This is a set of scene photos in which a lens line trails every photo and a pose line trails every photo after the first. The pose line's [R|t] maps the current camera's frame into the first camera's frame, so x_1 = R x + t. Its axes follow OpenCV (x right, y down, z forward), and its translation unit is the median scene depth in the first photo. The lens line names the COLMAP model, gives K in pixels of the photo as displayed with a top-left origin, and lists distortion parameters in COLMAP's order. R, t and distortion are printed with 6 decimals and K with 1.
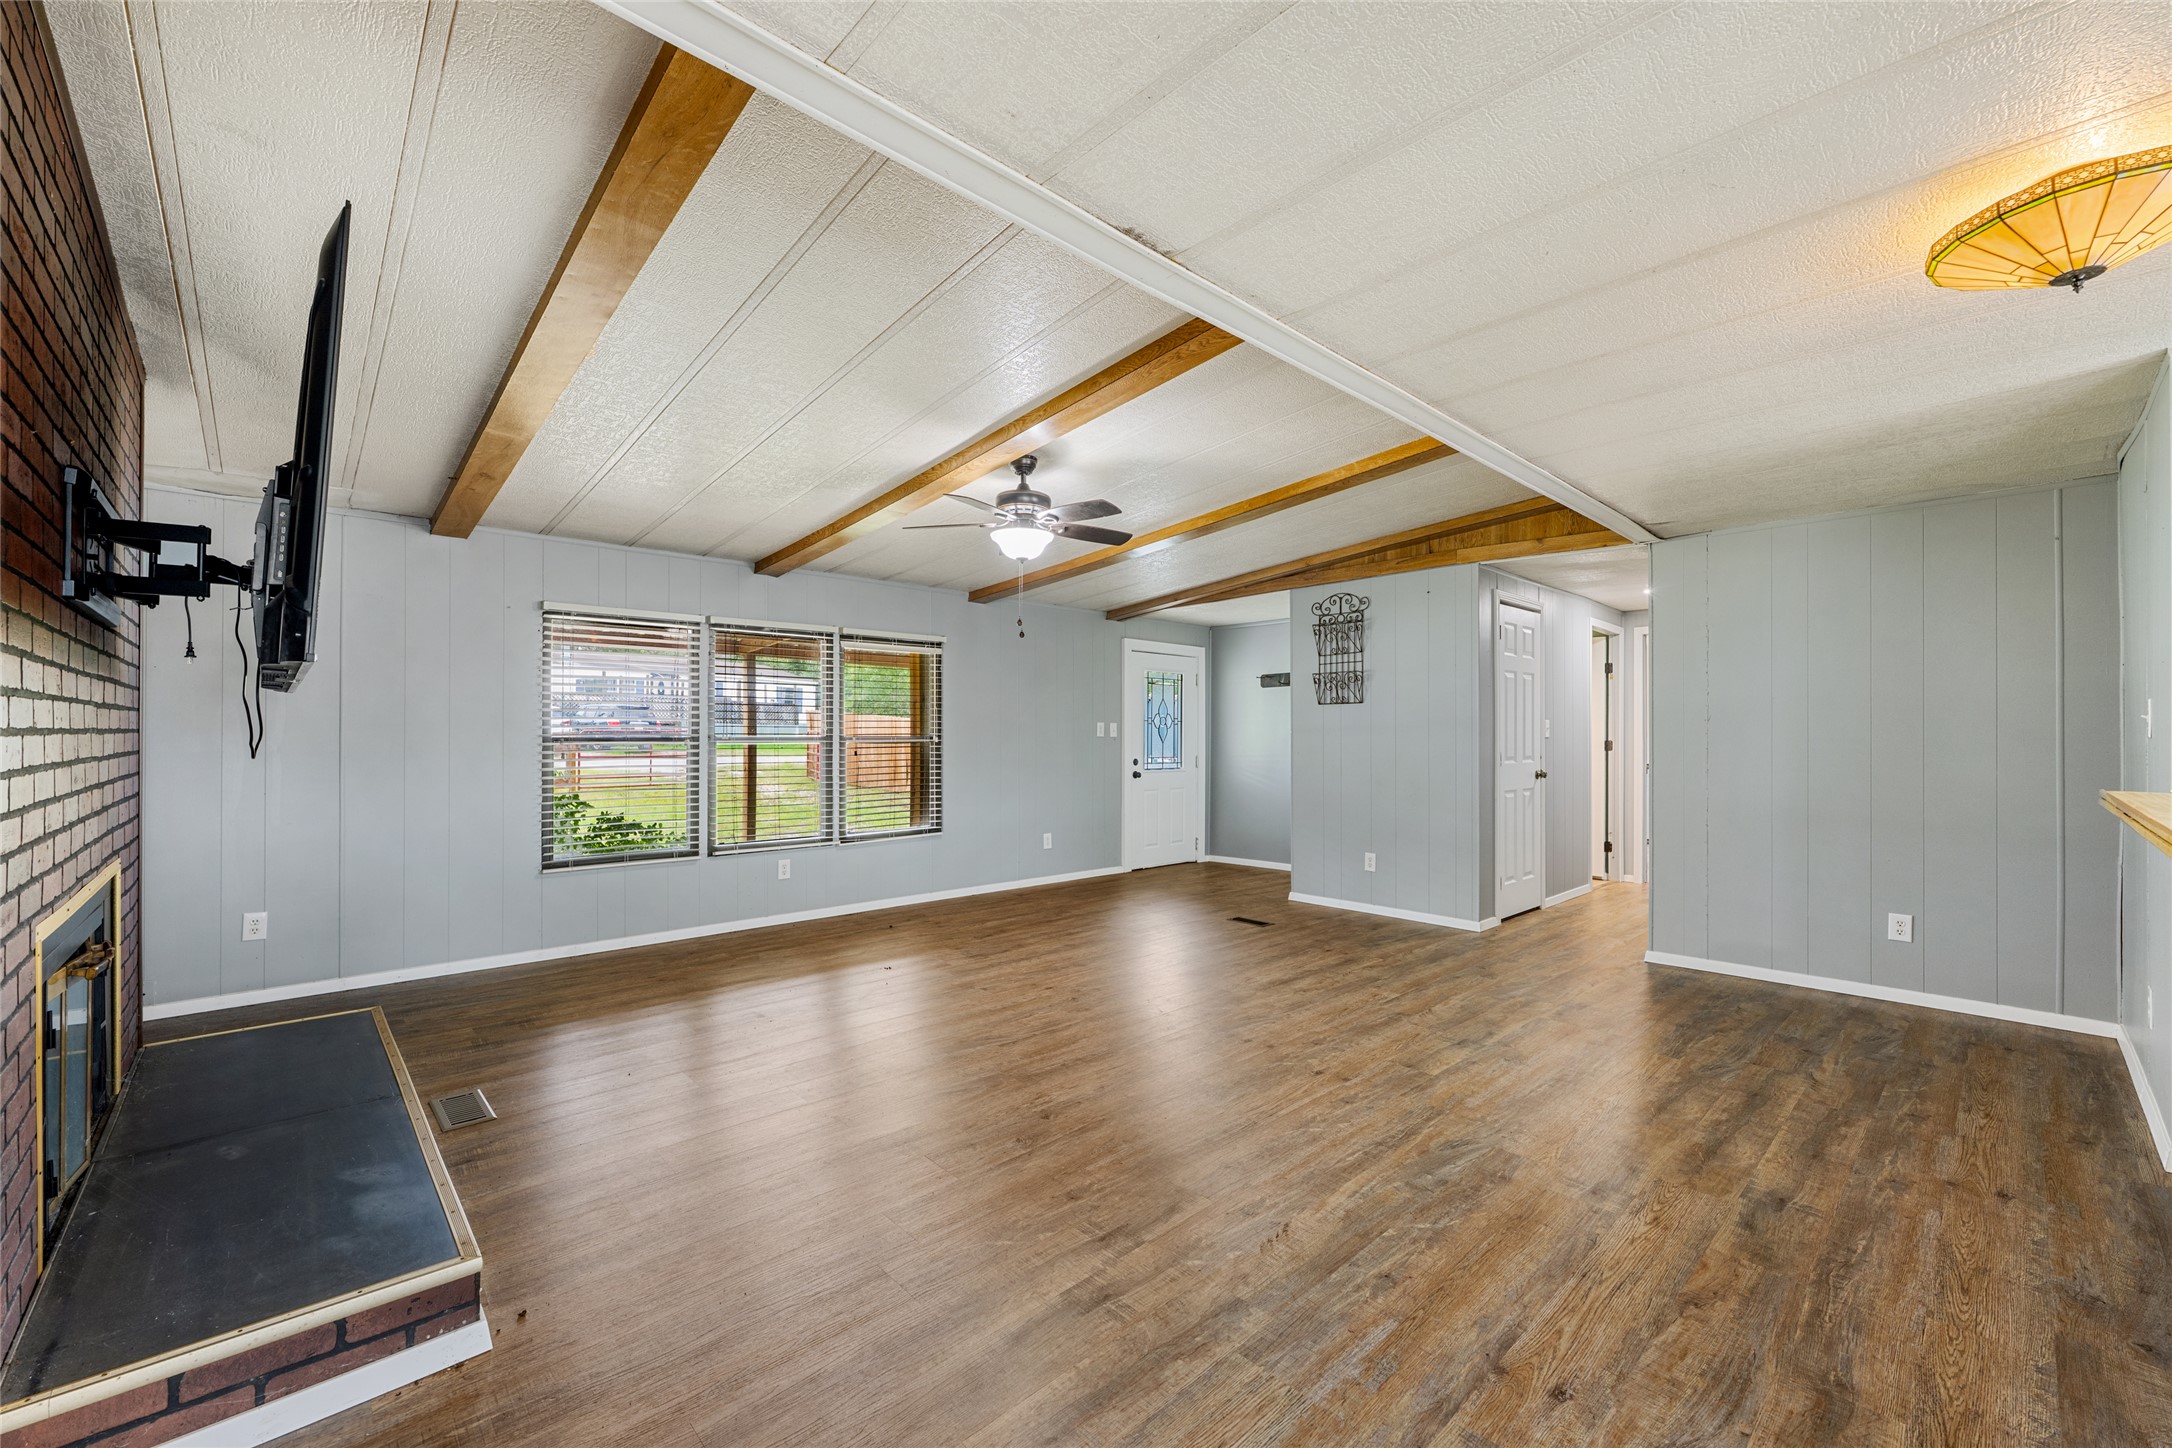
lens RADIAL K [[865.3, 0, 1083.9], [0, 865.3, 732.1], [0, 0, 1]] dist [-0.002420, -0.000420]
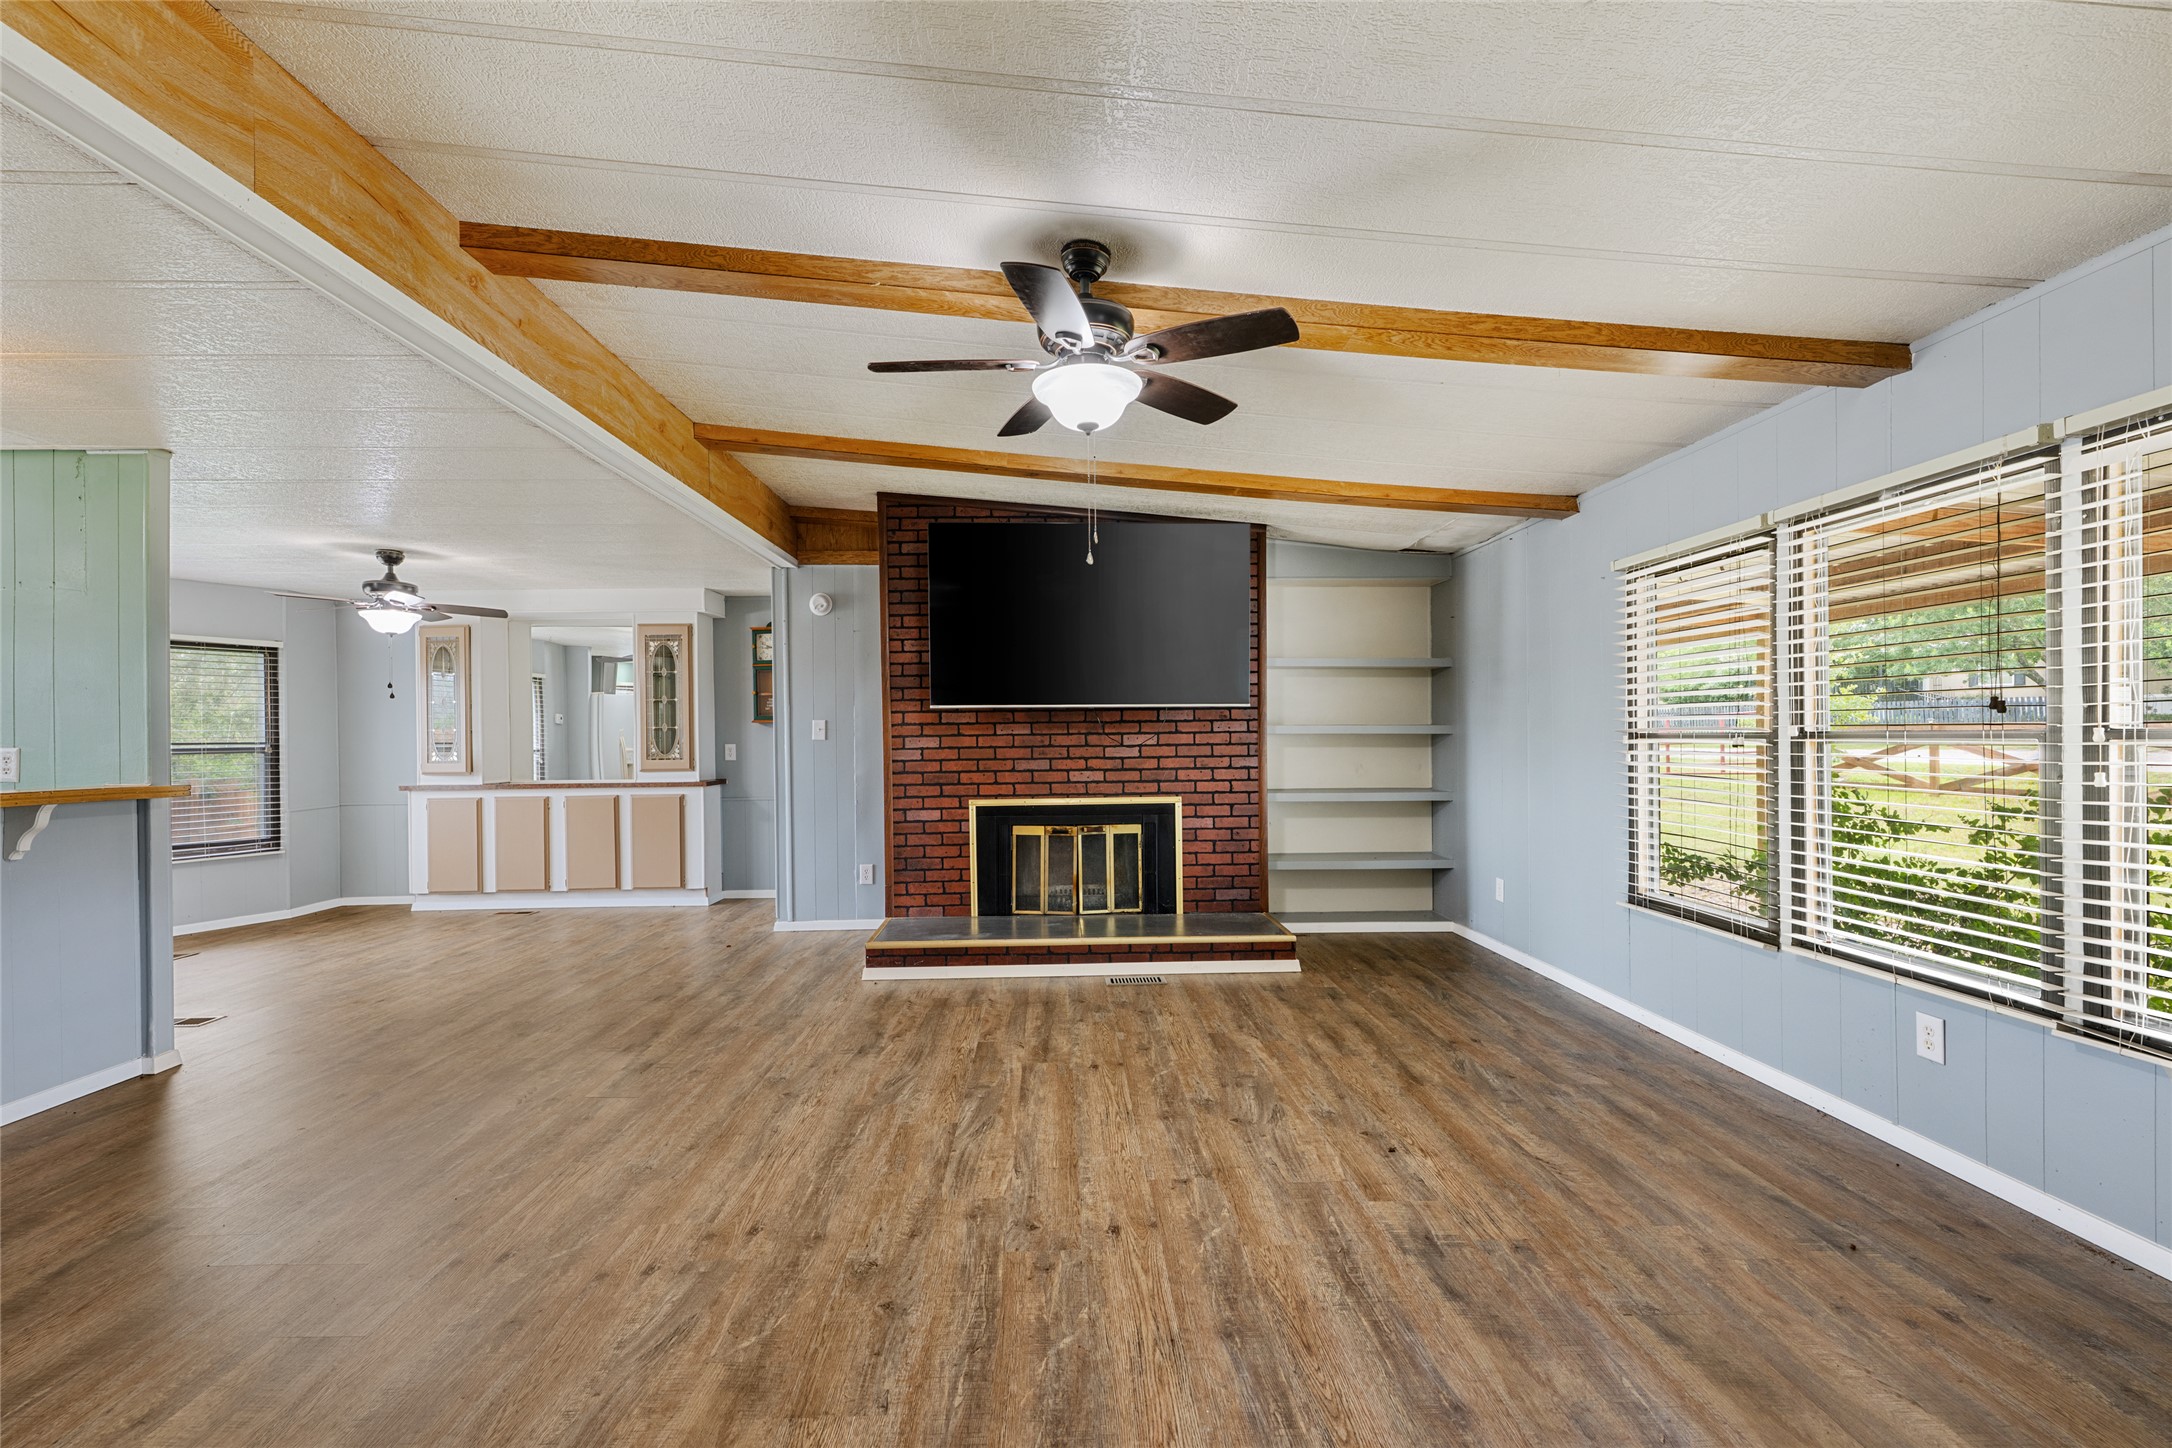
lens RADIAL K [[923.1, 0, 1081.1], [0, 923.1, 736.3], [0, 0, 1]] dist [0.000500, 0.000369]
pose [[-0.656111, 0.005453, -0.754645, 0.447630], [0.010800, 0.999939, -0.002164, 0.006017], [0.754587, -0.009570, -0.656130, 1.572809]]
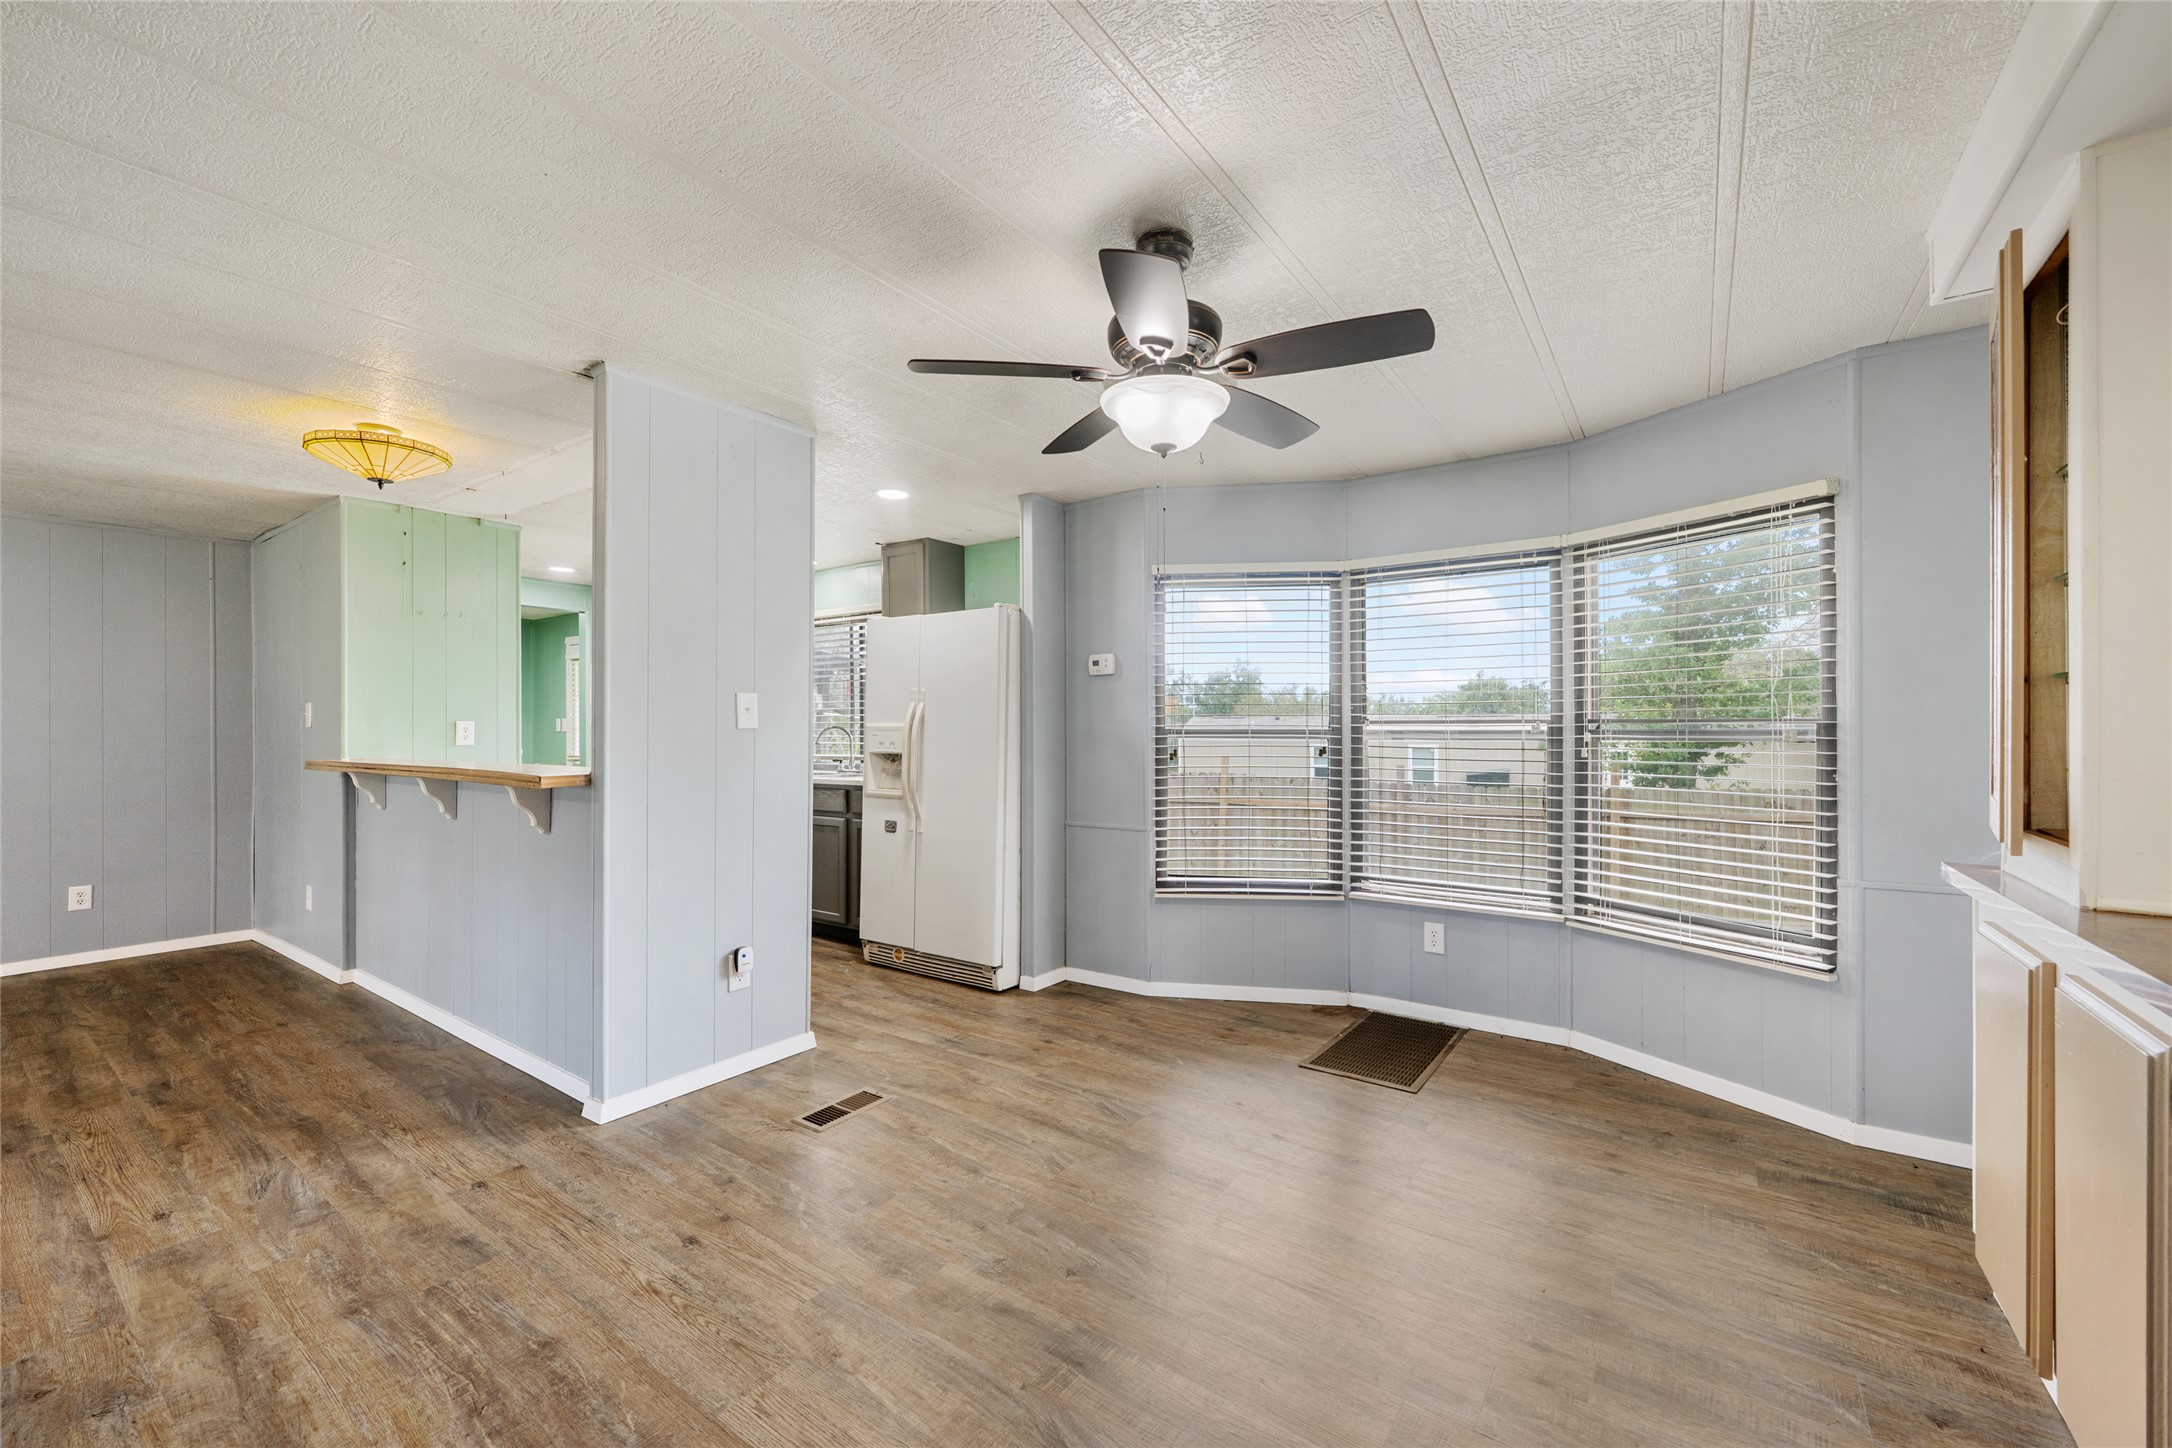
lens RADIAL K [[865.3, 0, 1077.7], [0, 865.3, 727.9], [0, 0, 1]] dist [-0.002420, -0.000420]
pose [[-0.195826, -0.001735, 0.980637, -0.467889], [-0.000552, 0.999998, 0.001659, 0.002891], [-0.980638, -0.000216, -0.195827, -0.059458]]
